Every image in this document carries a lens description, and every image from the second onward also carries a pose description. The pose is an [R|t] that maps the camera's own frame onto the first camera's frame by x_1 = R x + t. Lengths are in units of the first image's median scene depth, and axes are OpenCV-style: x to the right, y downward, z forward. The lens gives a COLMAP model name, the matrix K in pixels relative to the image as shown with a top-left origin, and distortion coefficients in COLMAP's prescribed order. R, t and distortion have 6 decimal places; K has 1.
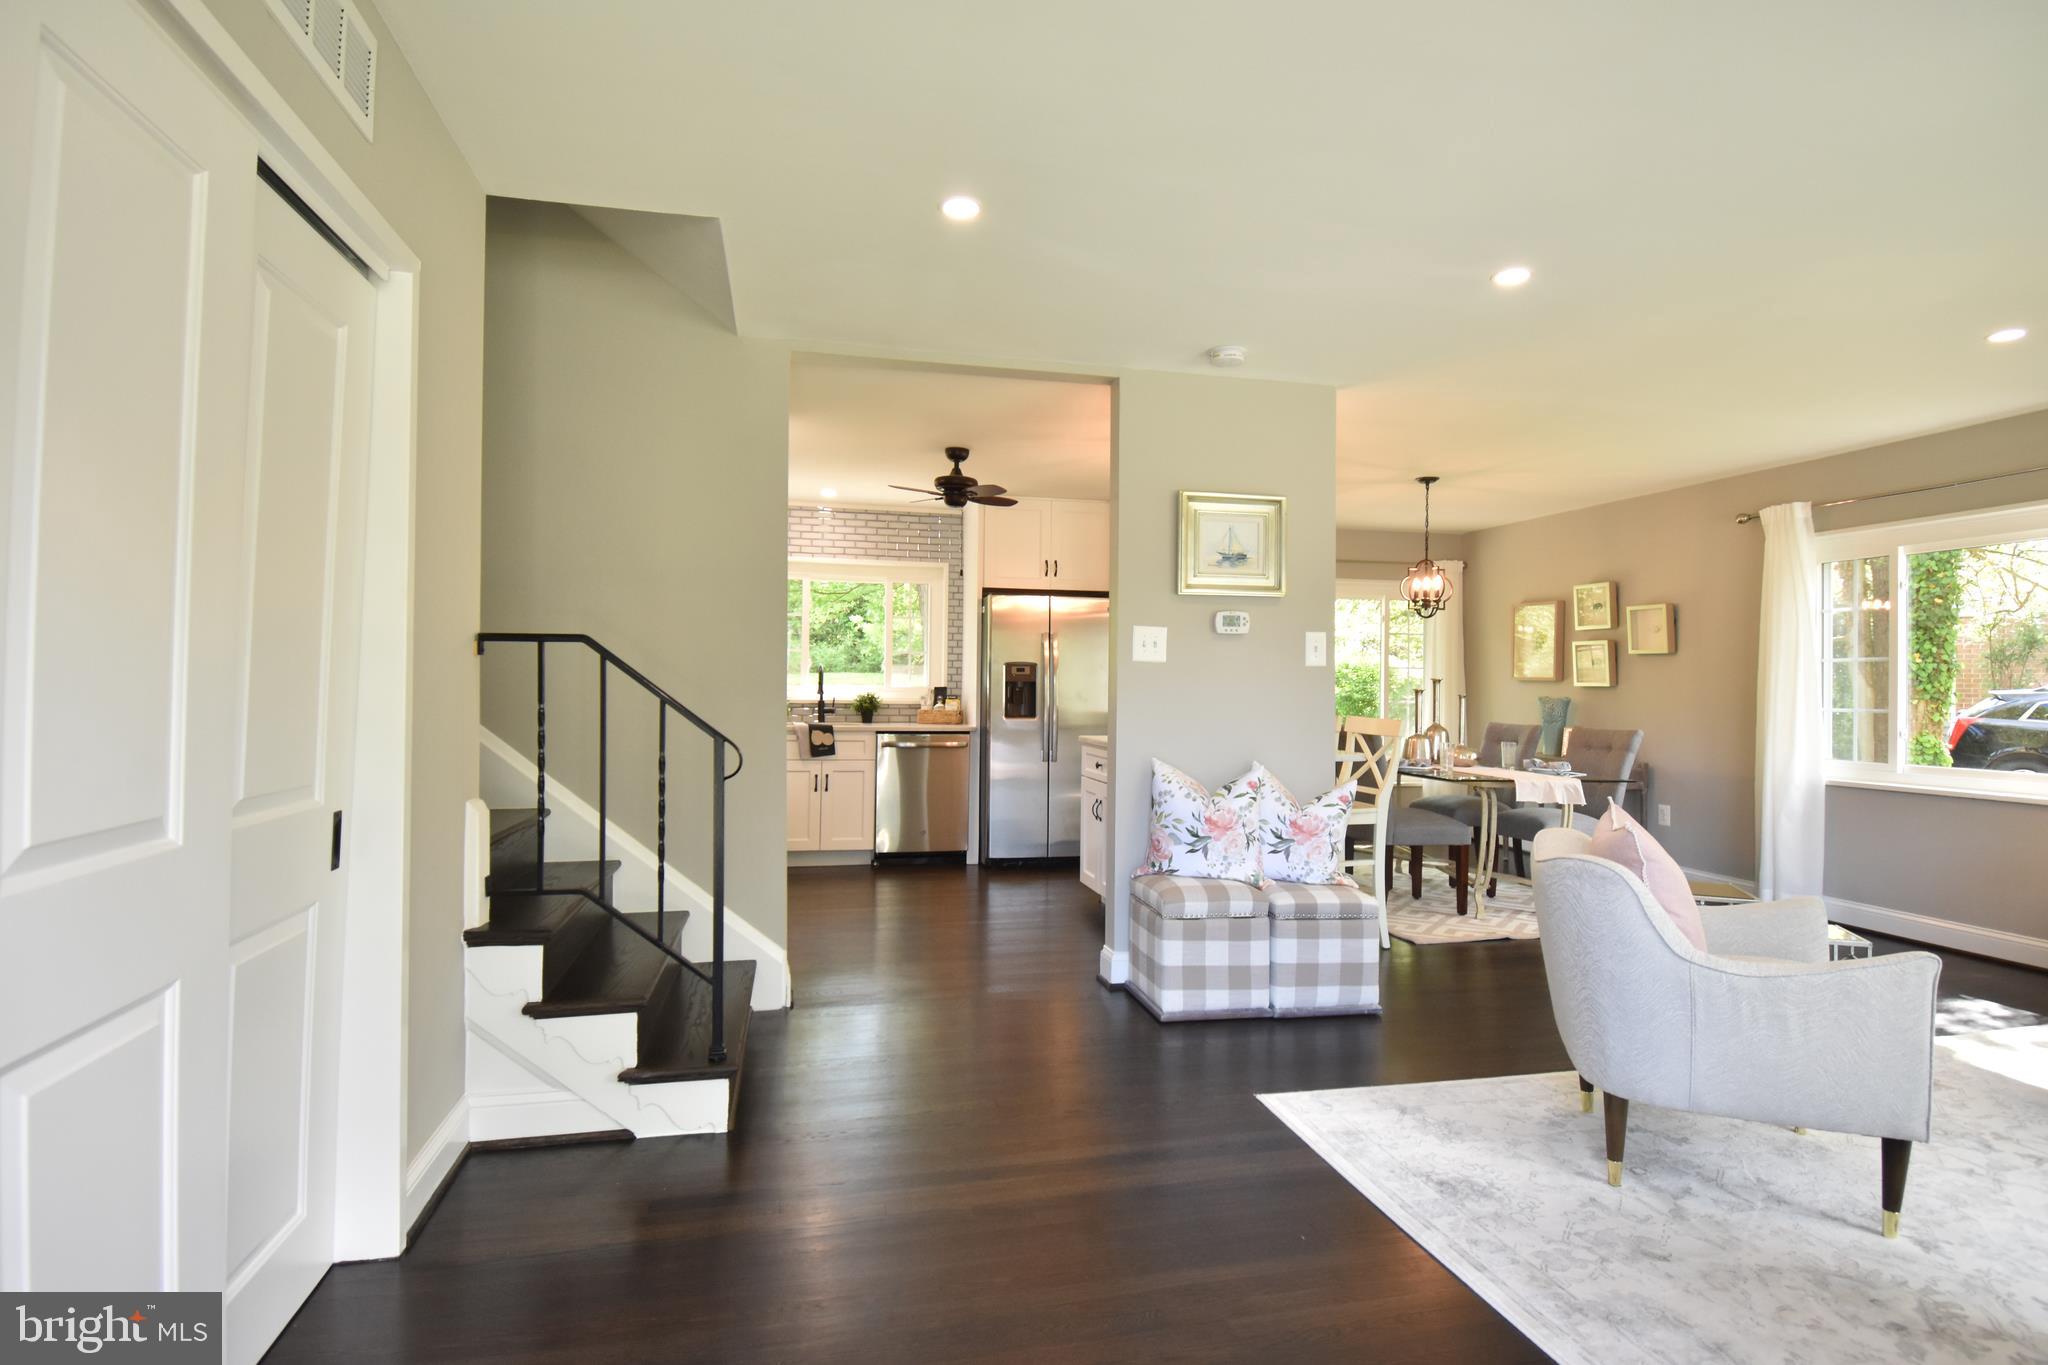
lens RADIAL K [[1028.1, 0, 1021.2], [0, 1028.1, 671.8], [0, 0, 1]] dist [0.020917, -0.030808]
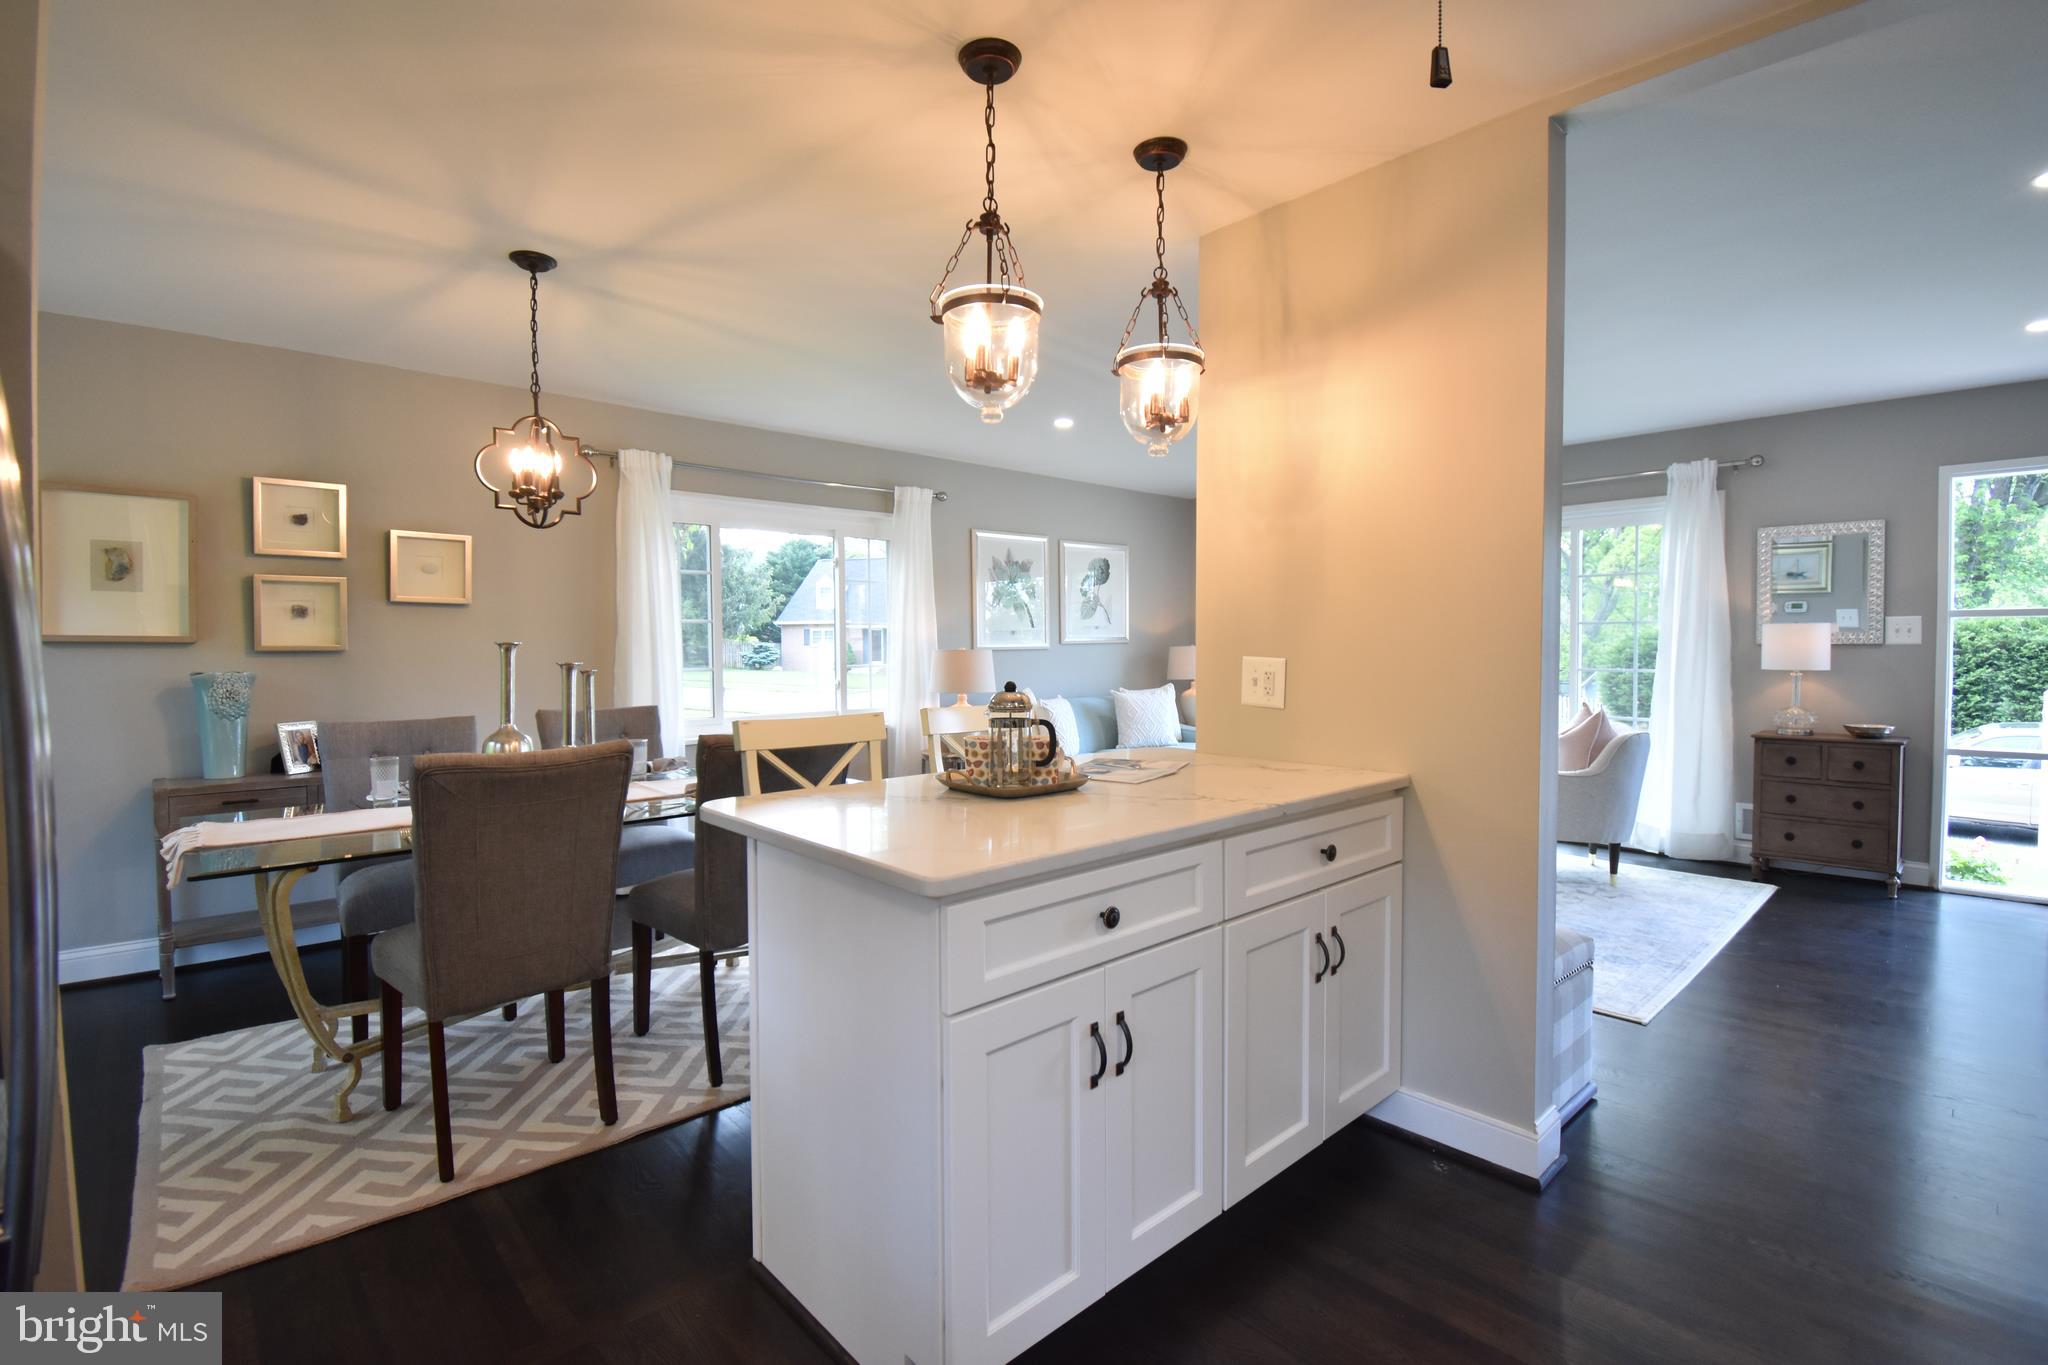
lens RADIAL K [[933.5, 0, 1021.5], [0, 933.5, 671.4], [0, 0, 1]] dist [0.022230, -0.028799]
pose [[-0.494483, -0.035783, 0.868450, -0.182657], [-0.012664, 0.999343, 0.033965, 0.002943], [-0.869095, 0.005797, -0.494611, 1.239586]]
